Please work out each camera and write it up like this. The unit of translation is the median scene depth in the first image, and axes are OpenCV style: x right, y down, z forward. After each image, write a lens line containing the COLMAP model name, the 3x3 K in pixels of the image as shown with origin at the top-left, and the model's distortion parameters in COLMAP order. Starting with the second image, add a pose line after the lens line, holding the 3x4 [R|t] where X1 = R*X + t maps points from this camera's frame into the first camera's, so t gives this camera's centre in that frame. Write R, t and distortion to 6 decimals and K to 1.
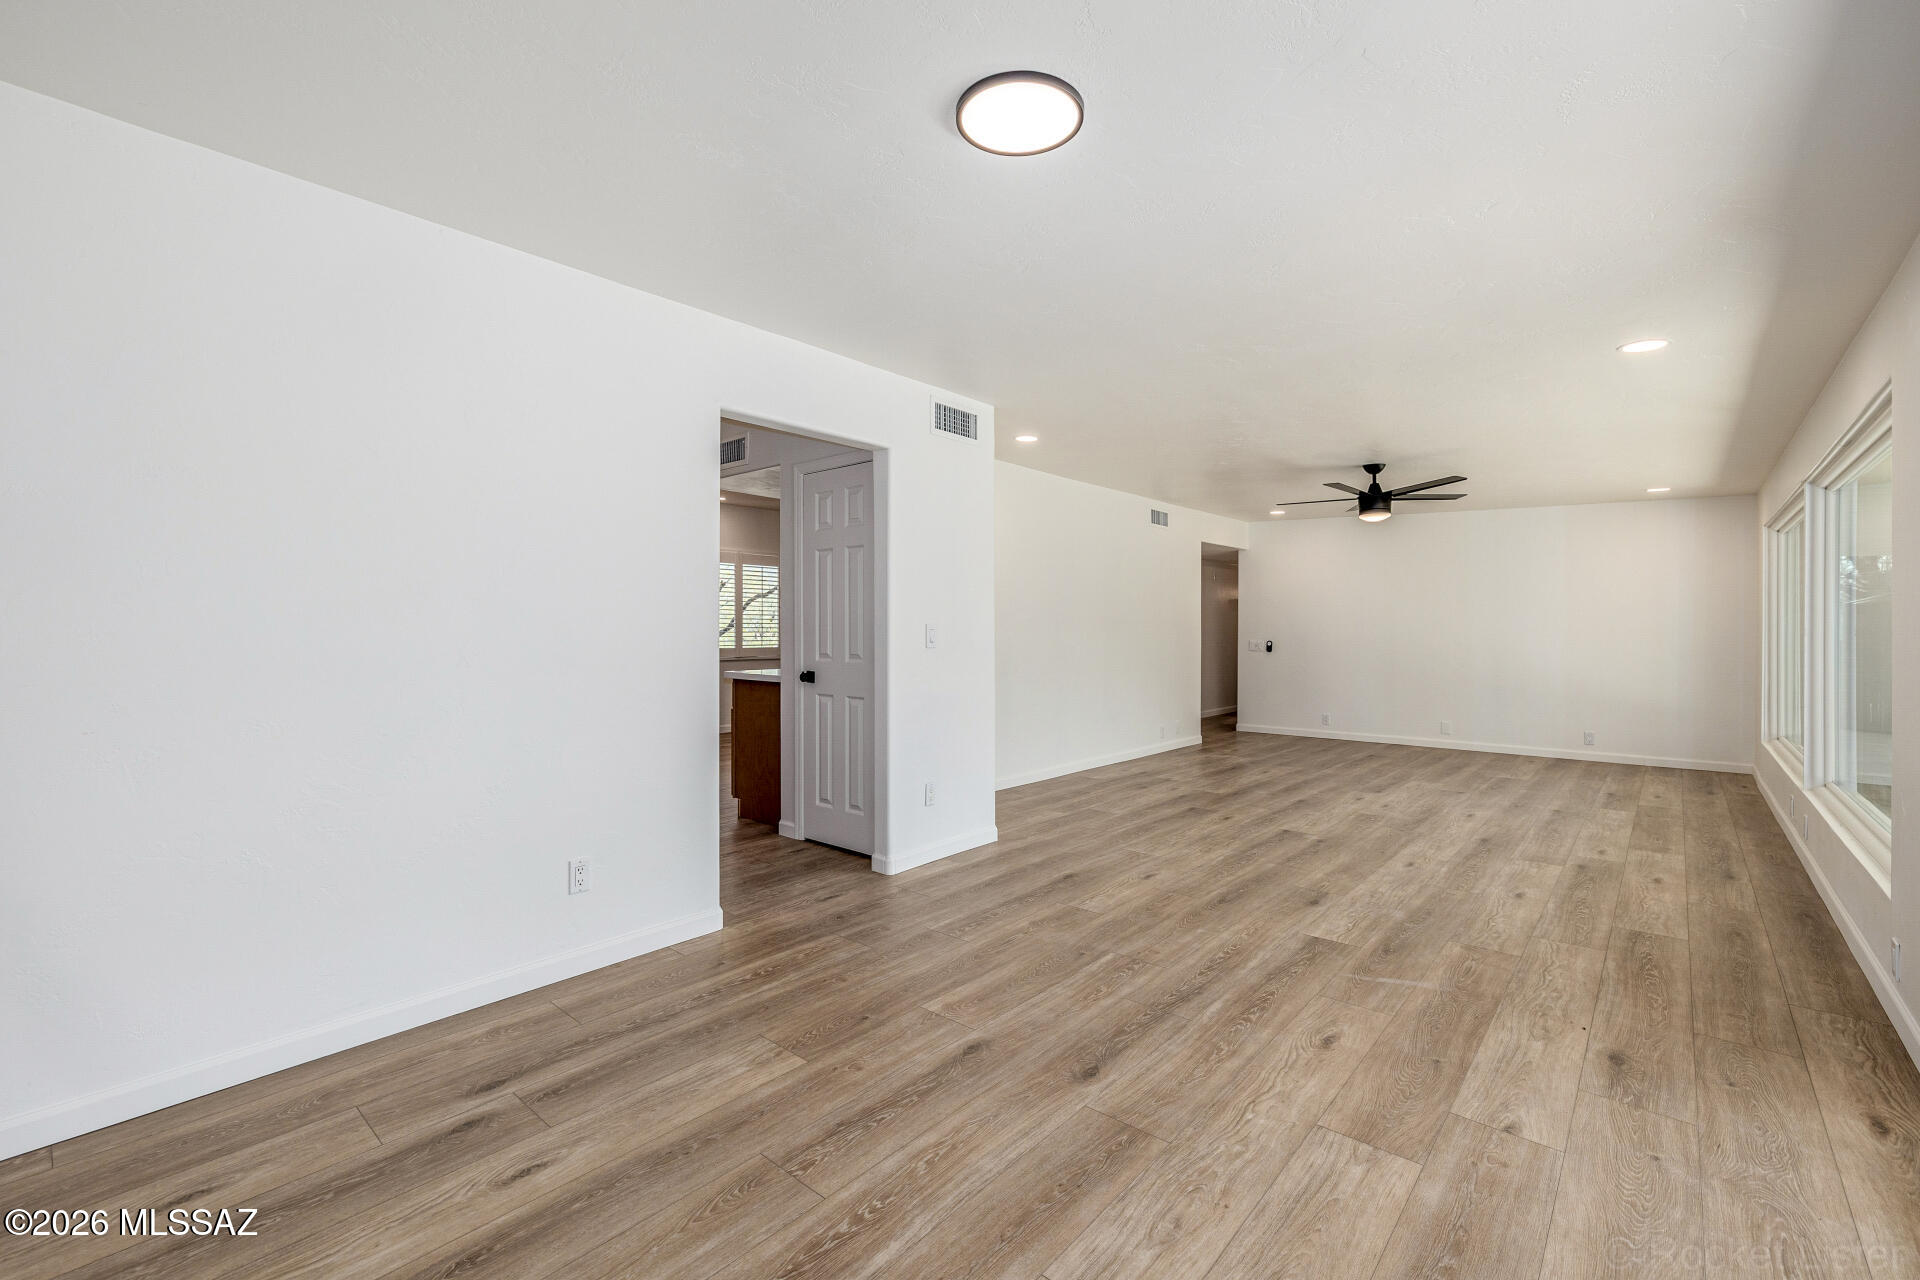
lens RADIAL K [[811.9, 0, 953.4], [0, 811.9, 638.2], [0, 0, 1]] dist [0.001456, -0.000221]
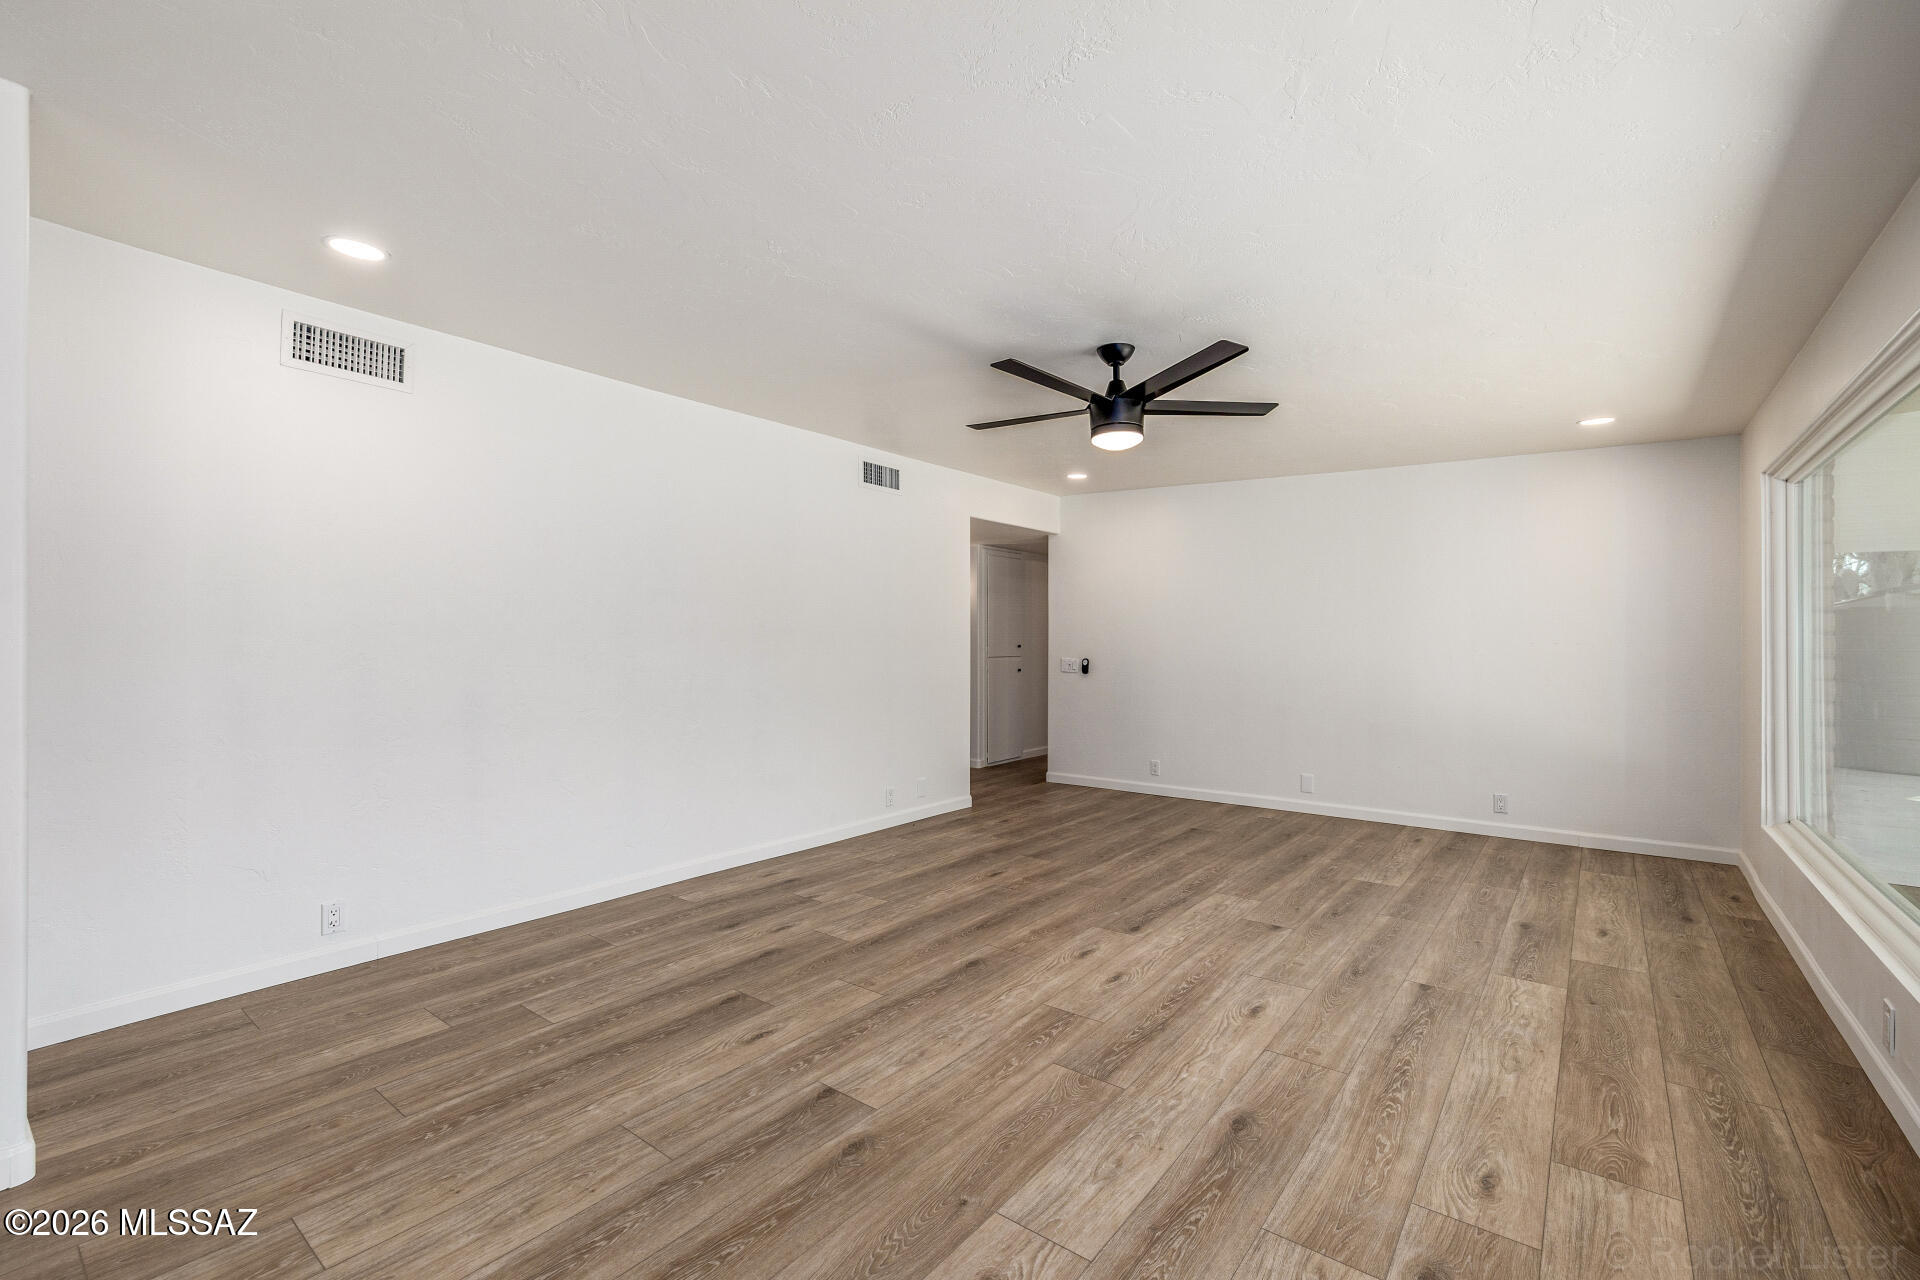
lens RADIAL K [[811.9, 0, 967.4], [0, 811.9, 651.0], [0, 0, 1]] dist [0.001456, -0.000221]
pose [[0.997977, -0.003206, 0.063502, 0.777943], [0.003262, 0.999994, -0.000771, -0.011328], [-0.063499, 0.000977, 0.997981, 0.925470]]
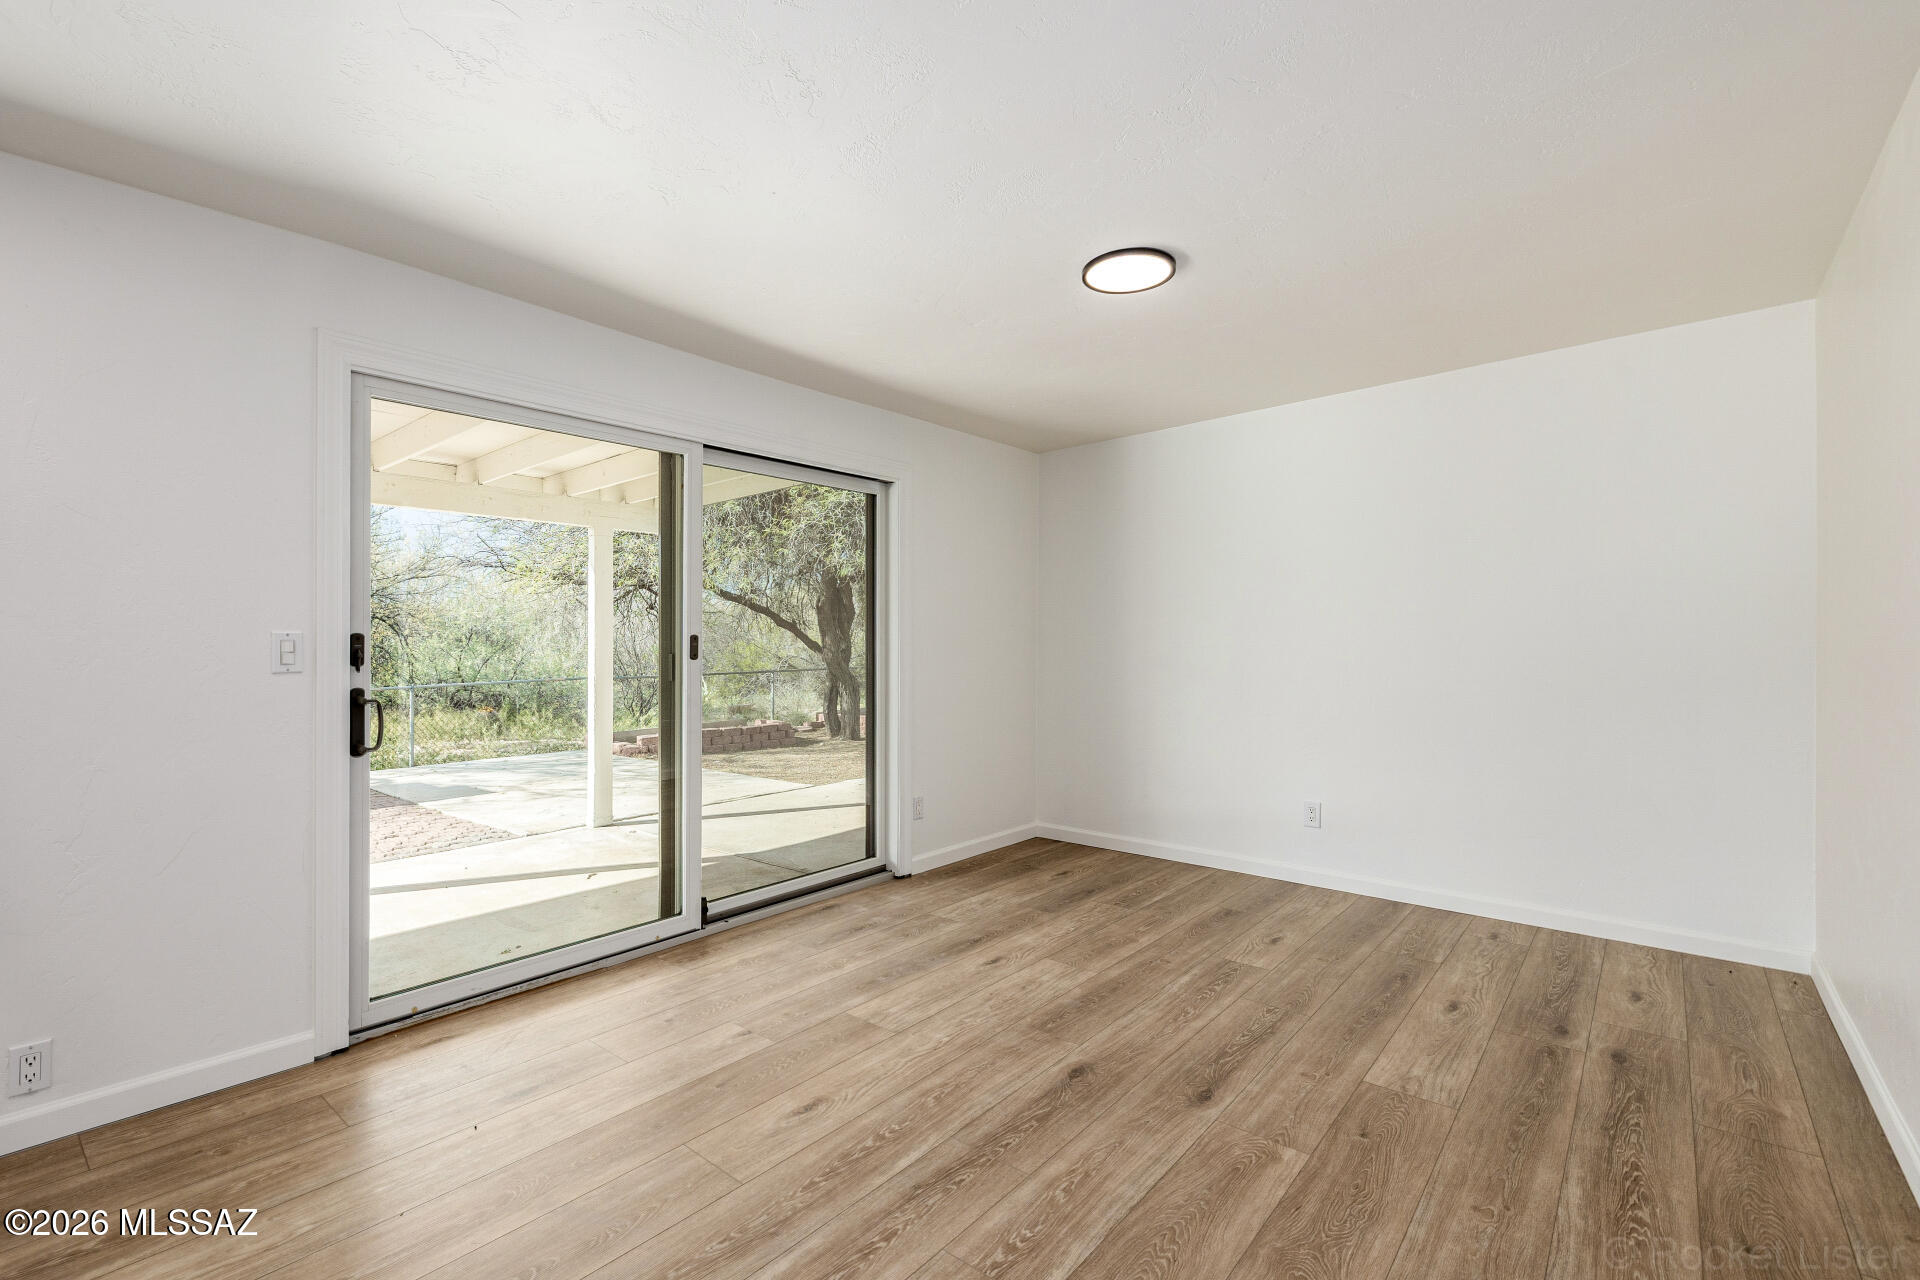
lens RADIAL K [[861.7, 0, 950.9], [0, 861.7, 637.4], [0, 0, 1]] dist [-0.001201, 0.000126]
pose [[-0.999321, -0.004582, -0.036572, 0.283663], [-0.004964, 0.999934, 0.010358, -0.018069], [0.036522, 0.010533, -0.999277, 1.591937]]
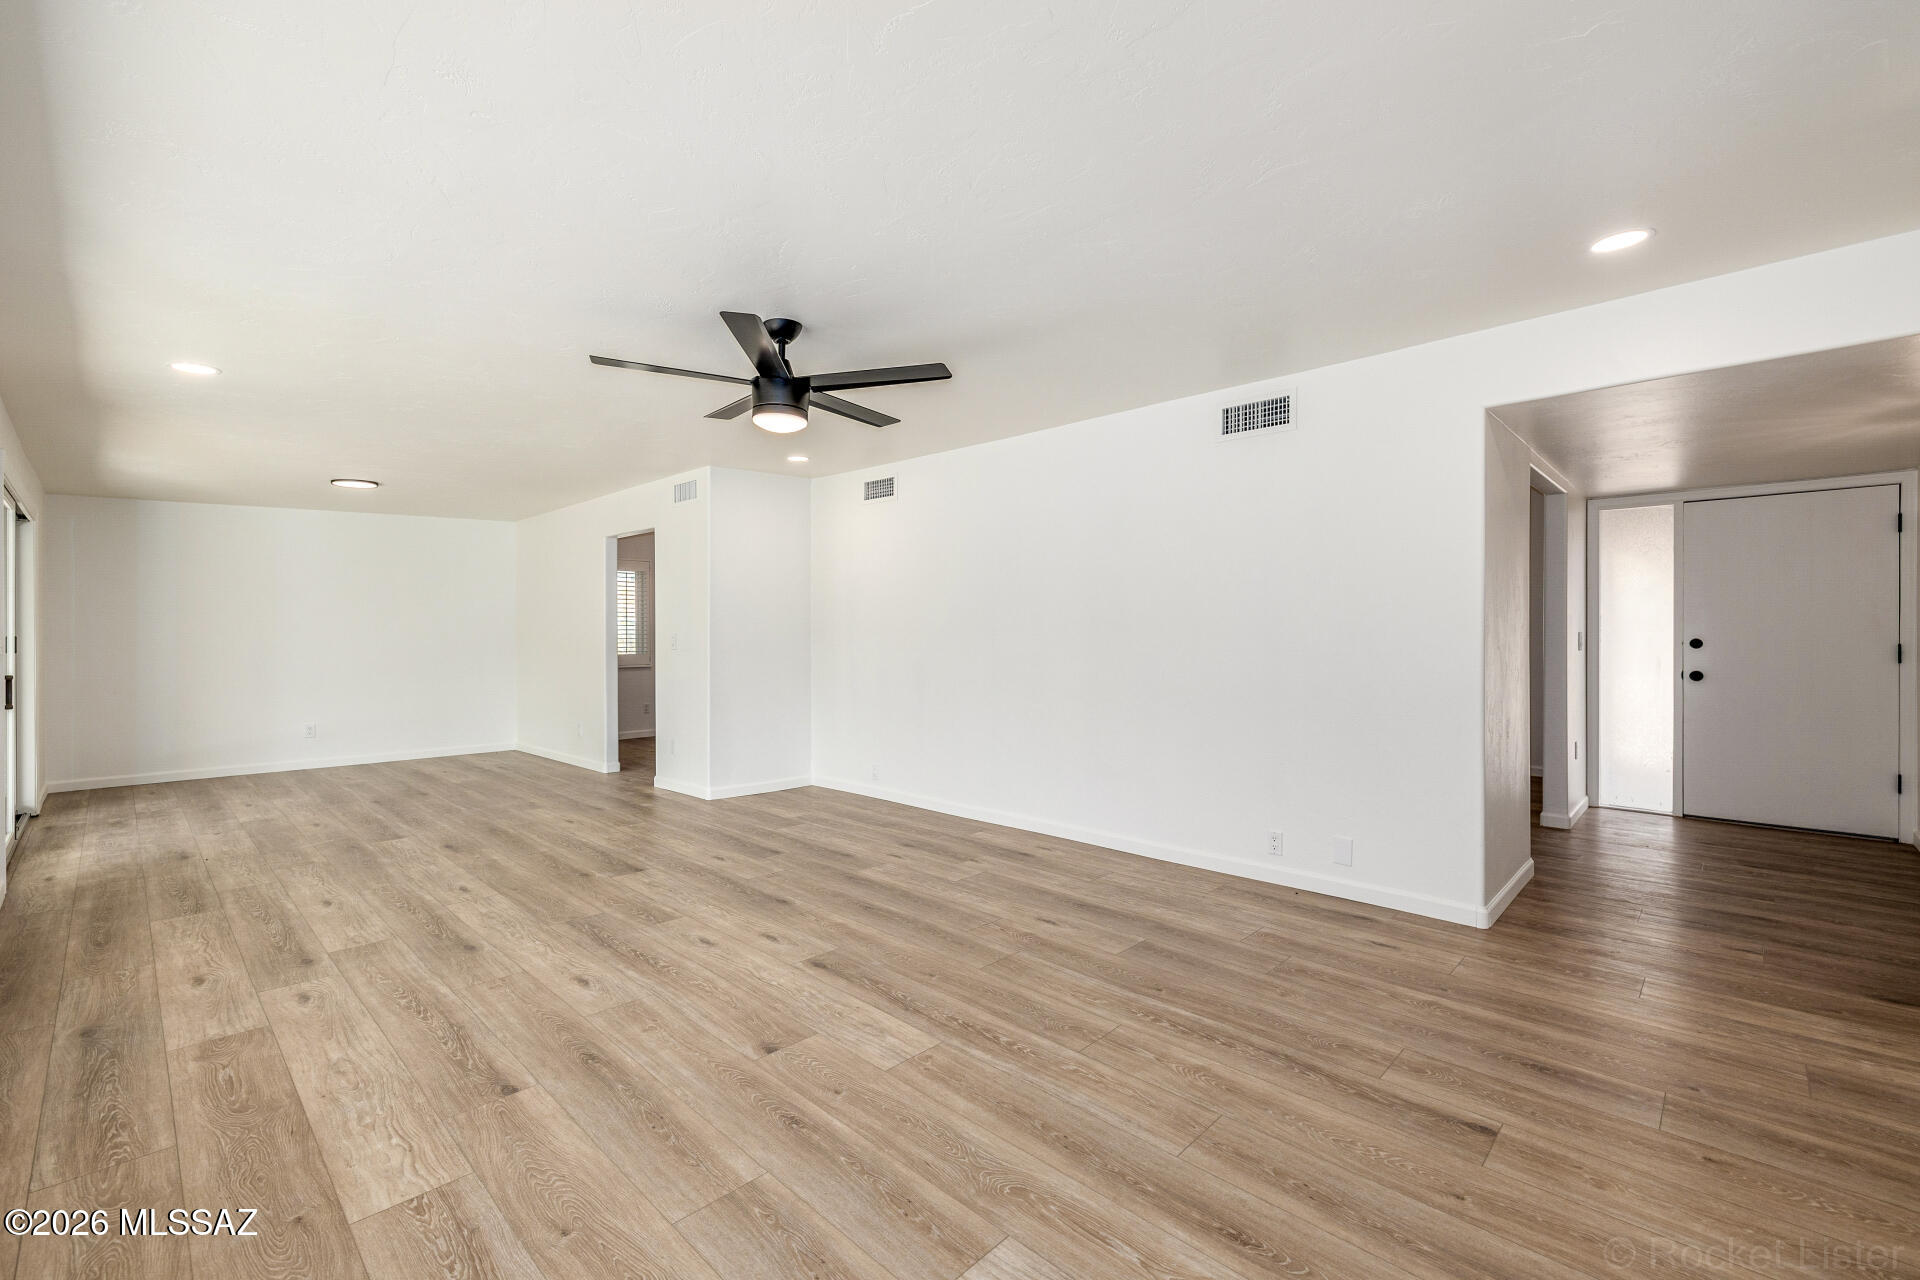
lens RADIAL K [[811.9, 0, 953.2], [0, 811.9, 643.0], [0, 0, 1]] dist [0.001456, -0.000221]
pose [[-0.043465, 0.007299, -0.999028, 2.124190], [-0.008807, 0.999932, 0.007689, -0.022324], [0.999016, 0.009133, -0.043398, 2.316821]]
